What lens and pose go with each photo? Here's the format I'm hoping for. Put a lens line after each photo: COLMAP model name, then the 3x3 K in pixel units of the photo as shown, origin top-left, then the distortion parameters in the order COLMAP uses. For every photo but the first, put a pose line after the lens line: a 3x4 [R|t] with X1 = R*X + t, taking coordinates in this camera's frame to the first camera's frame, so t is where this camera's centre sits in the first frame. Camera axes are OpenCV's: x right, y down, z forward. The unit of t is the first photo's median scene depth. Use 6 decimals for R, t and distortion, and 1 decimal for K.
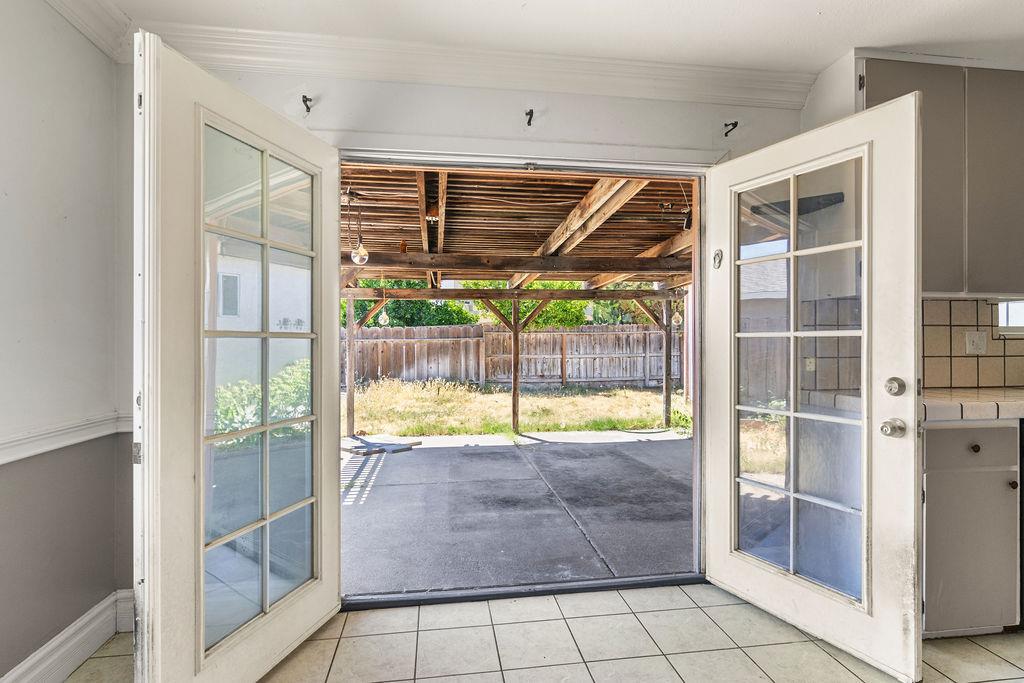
lens RADIAL K [[520.3, 0, 512.4], [0, 520.3, 343.1], [0, 0, 1]] dist [0.002480, -0.000732]
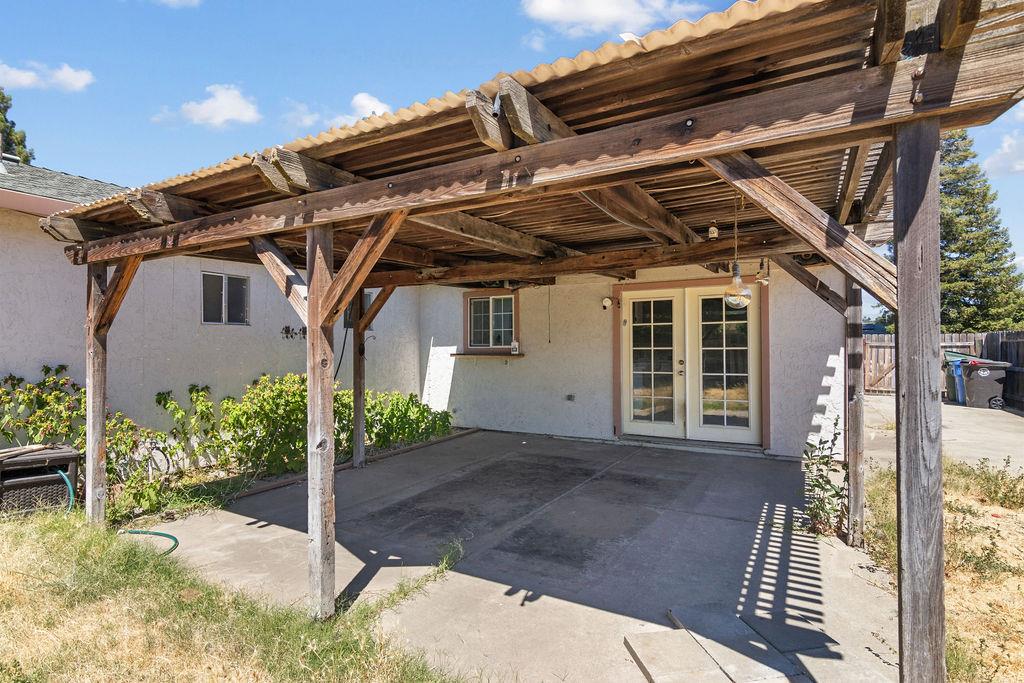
lens RADIAL K [[520.3, 0, 505.4], [0, 520.3, 350.6], [0, 0, 1]] dist [0.002480, -0.000732]
pose [[-0.783089, 0.005513, 0.621886, -0.303729], [0.003330, 0.999984, -0.004672, 0.000046], [-0.621901, -0.001588, -0.783094, 1.226506]]
